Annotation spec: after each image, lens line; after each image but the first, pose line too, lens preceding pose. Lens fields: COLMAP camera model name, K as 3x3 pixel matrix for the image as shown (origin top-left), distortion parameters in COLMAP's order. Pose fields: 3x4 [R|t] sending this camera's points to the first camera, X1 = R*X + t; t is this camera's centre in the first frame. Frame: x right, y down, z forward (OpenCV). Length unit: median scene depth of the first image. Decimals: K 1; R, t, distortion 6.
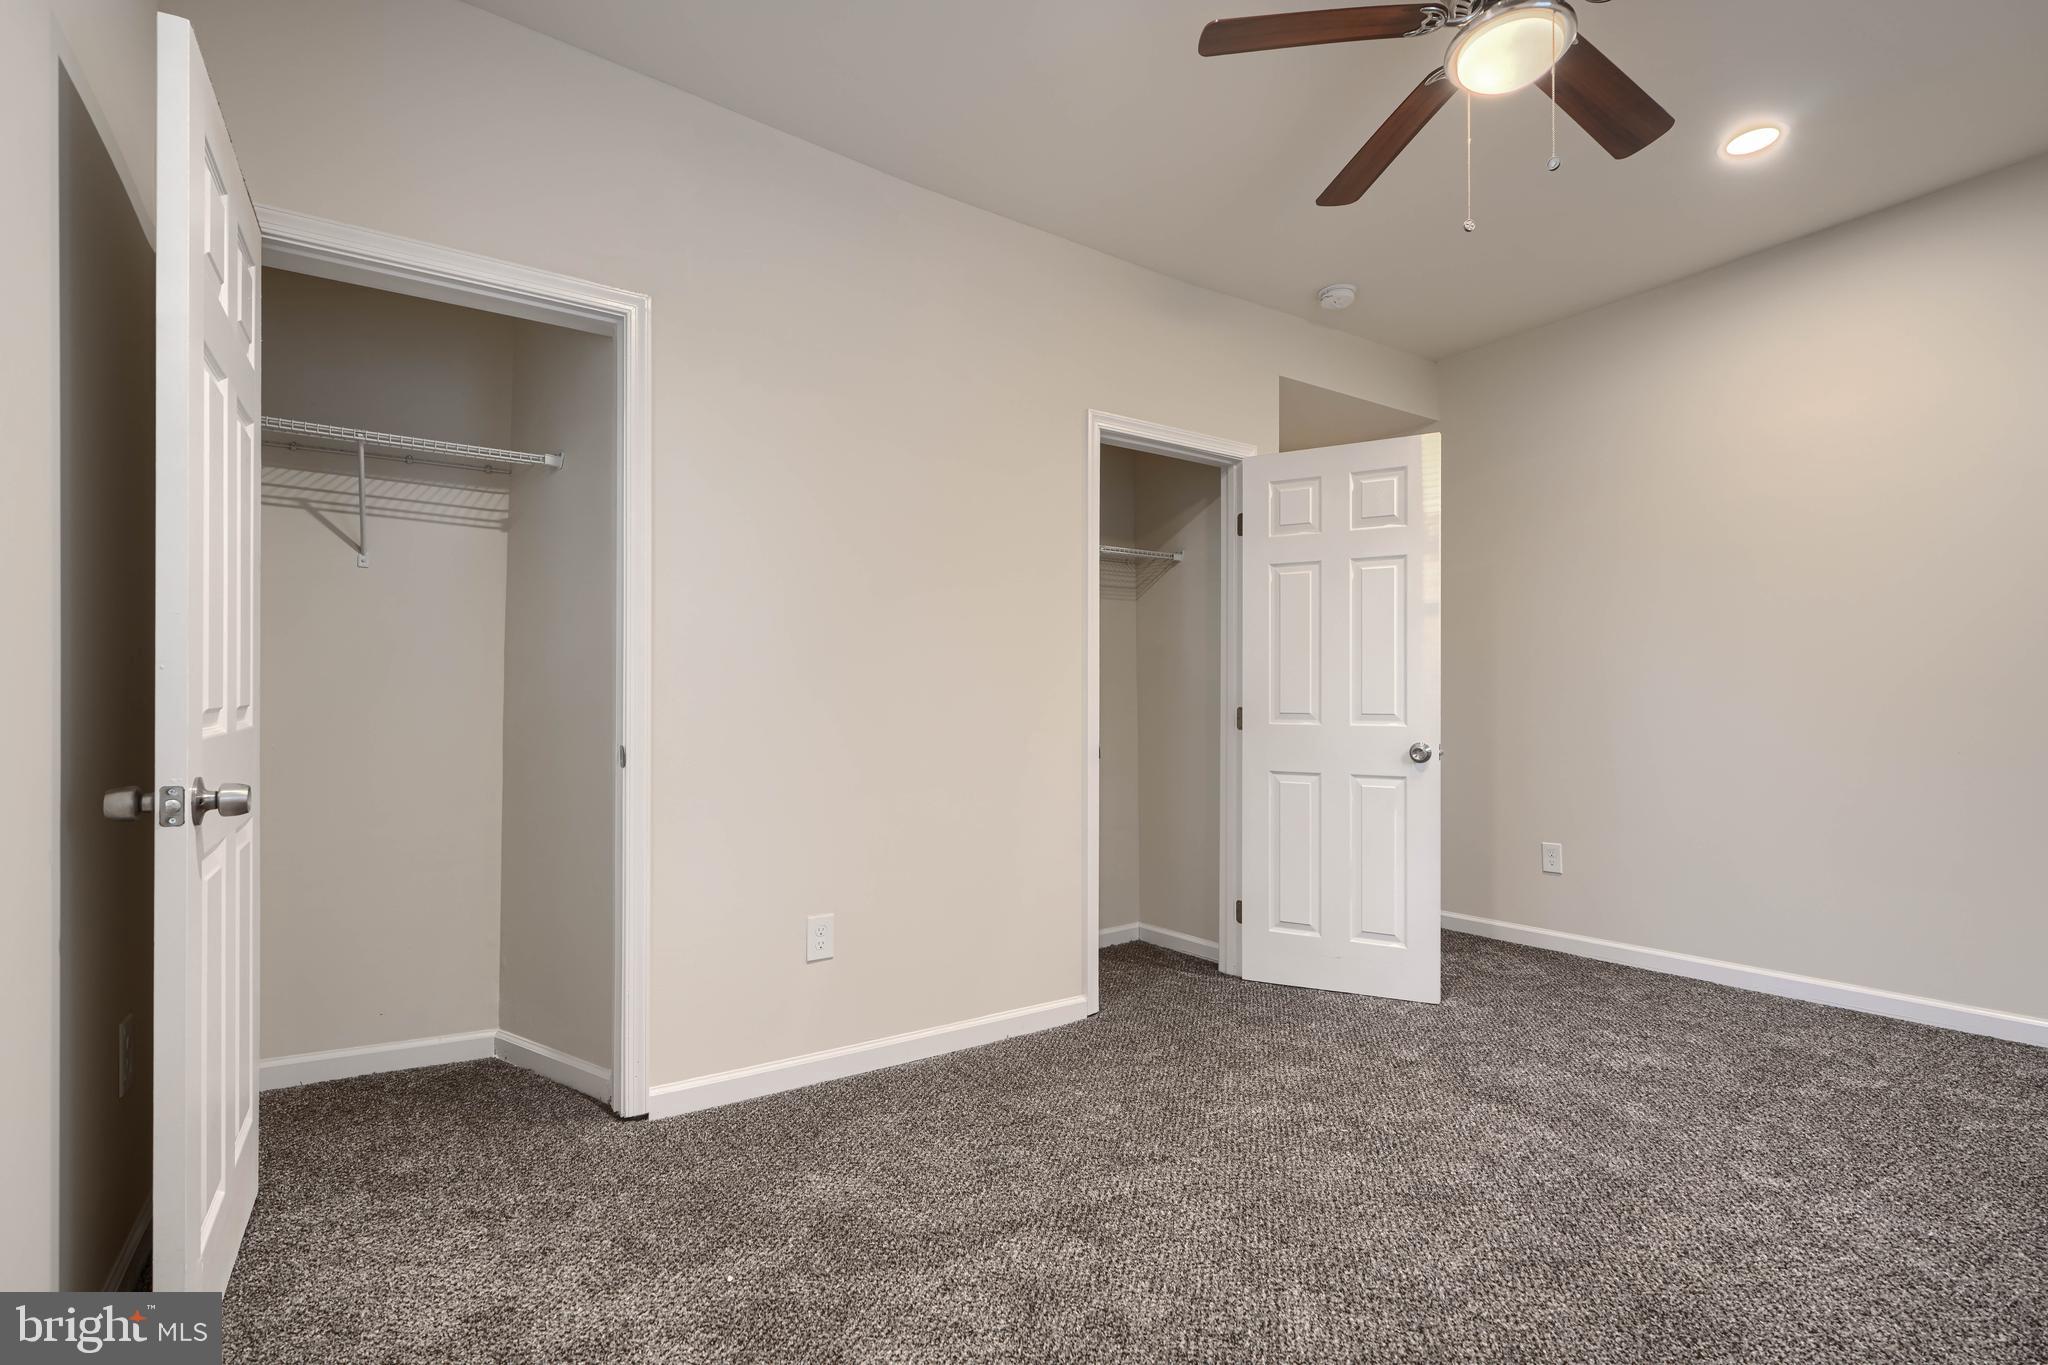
lens RADIAL K [[948.2, 0, 1024.0], [0, 948.2, 682.5], [0, 0, 1]] dist [-0.000380, 0.000902]
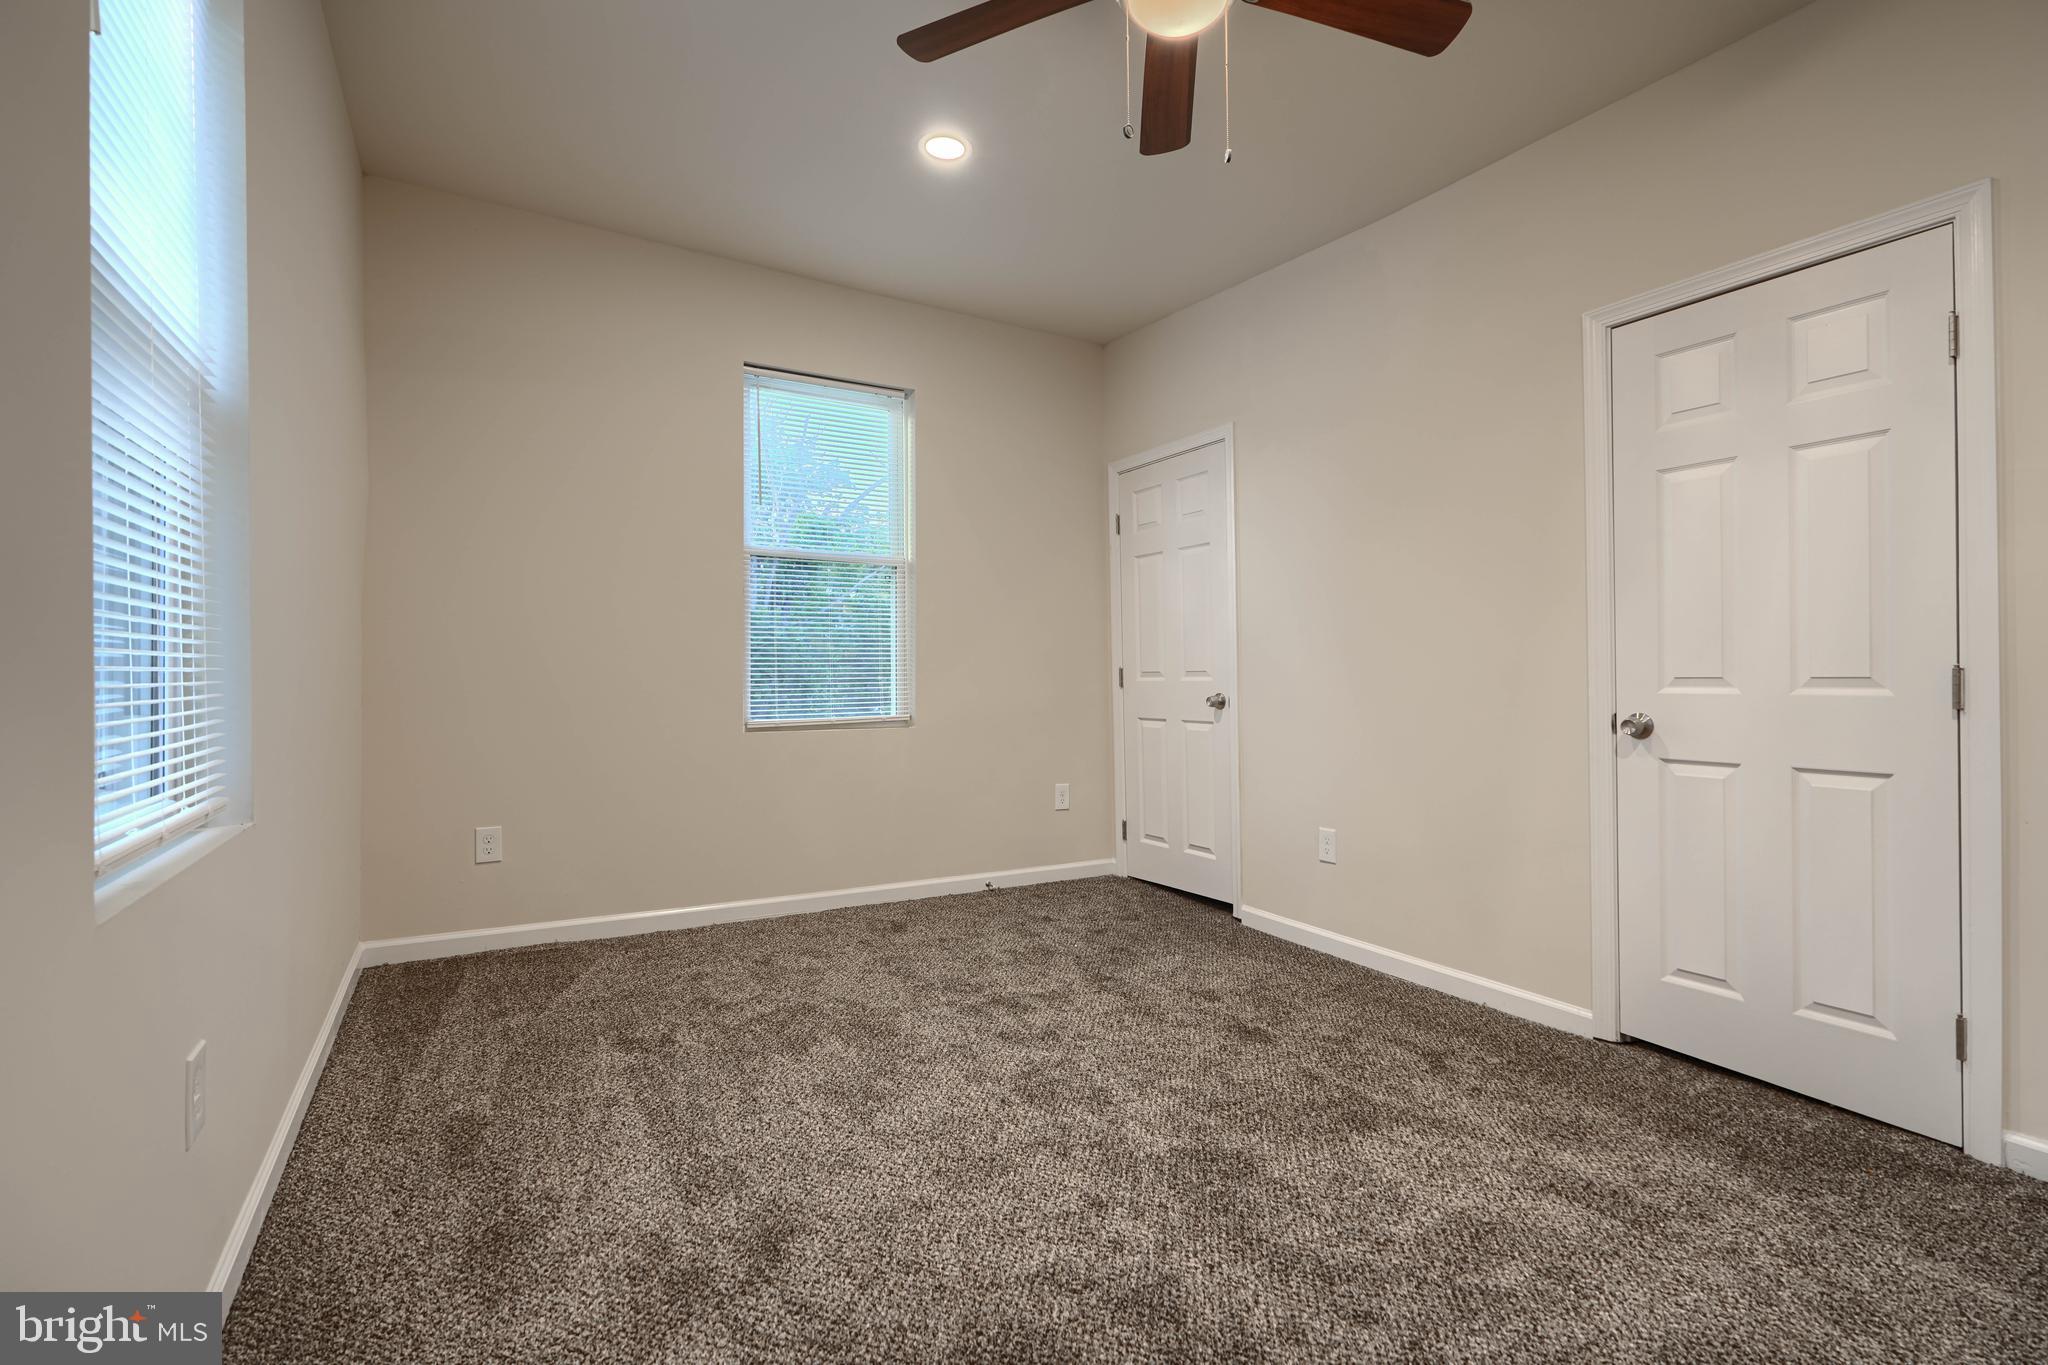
lens RADIAL K [[923.6, 0, 1019.9], [0, 923.6, 666.8], [0, 0, 1]] dist [0.001653, 0.000201]
pose [[-0.077065, -0.004939, -0.997014, 1.336163], [0.030649, 0.999503, -0.007321, 0.019667], [0.996555, -0.031122, -0.076876, 0.819700]]
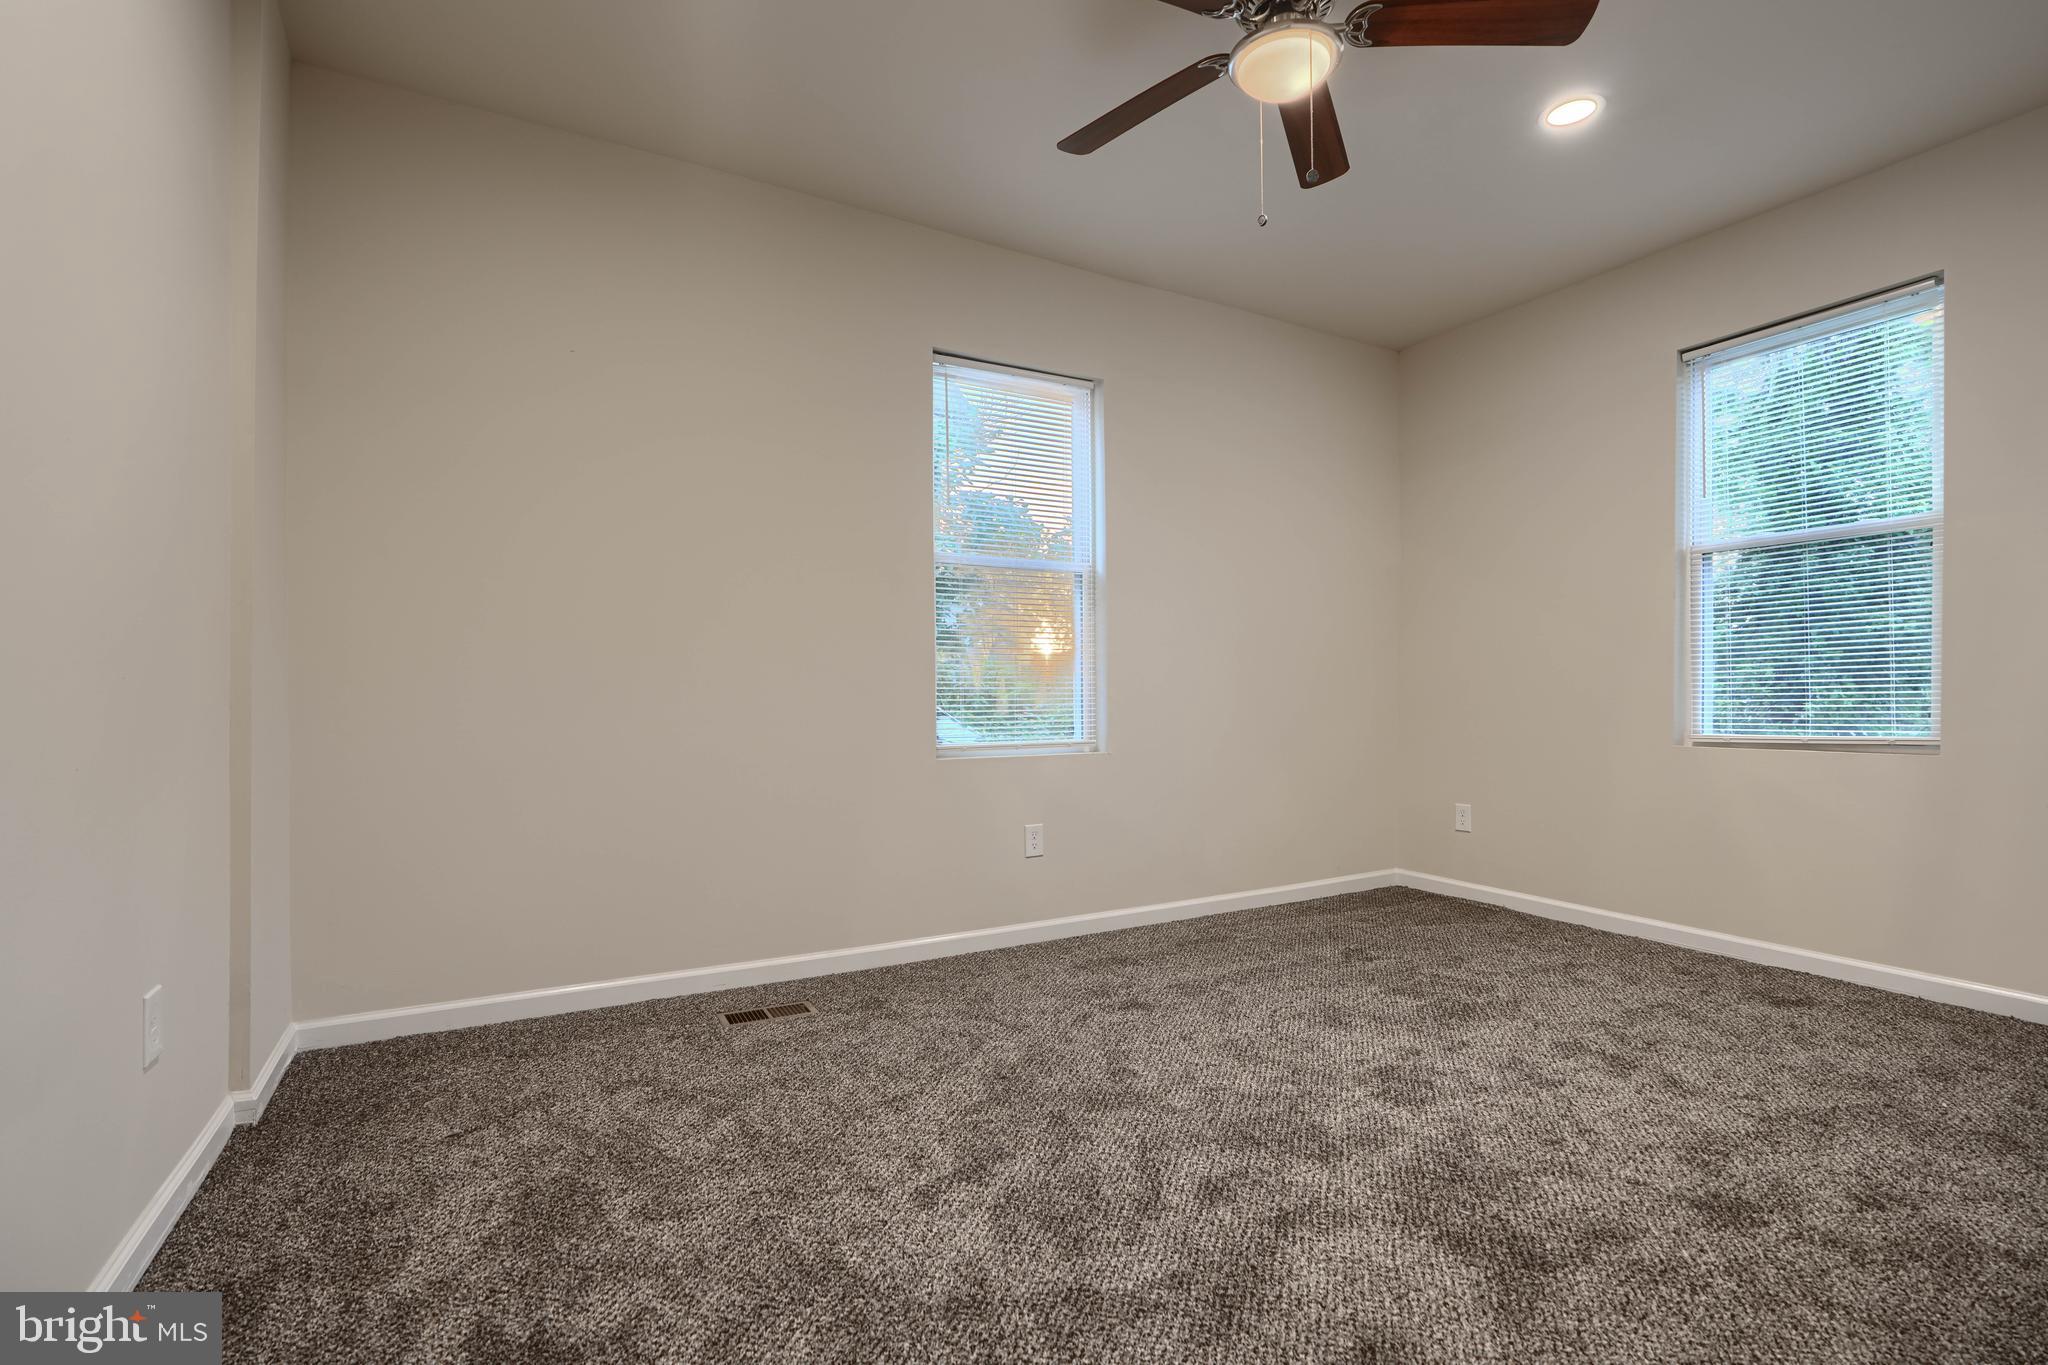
lens RADIAL K [[925.5, 0, 1024.0], [0, 925.5, 682.5], [0, 0, 1]] dist [0.001641, 0.000474]
pose [[-0.995424, 0.017910, 0.093866, 0.641703], [0.013876, 0.998959, -0.043451, 0.057600], [-0.094546, -0.041950, -0.994636, 1.906883]]
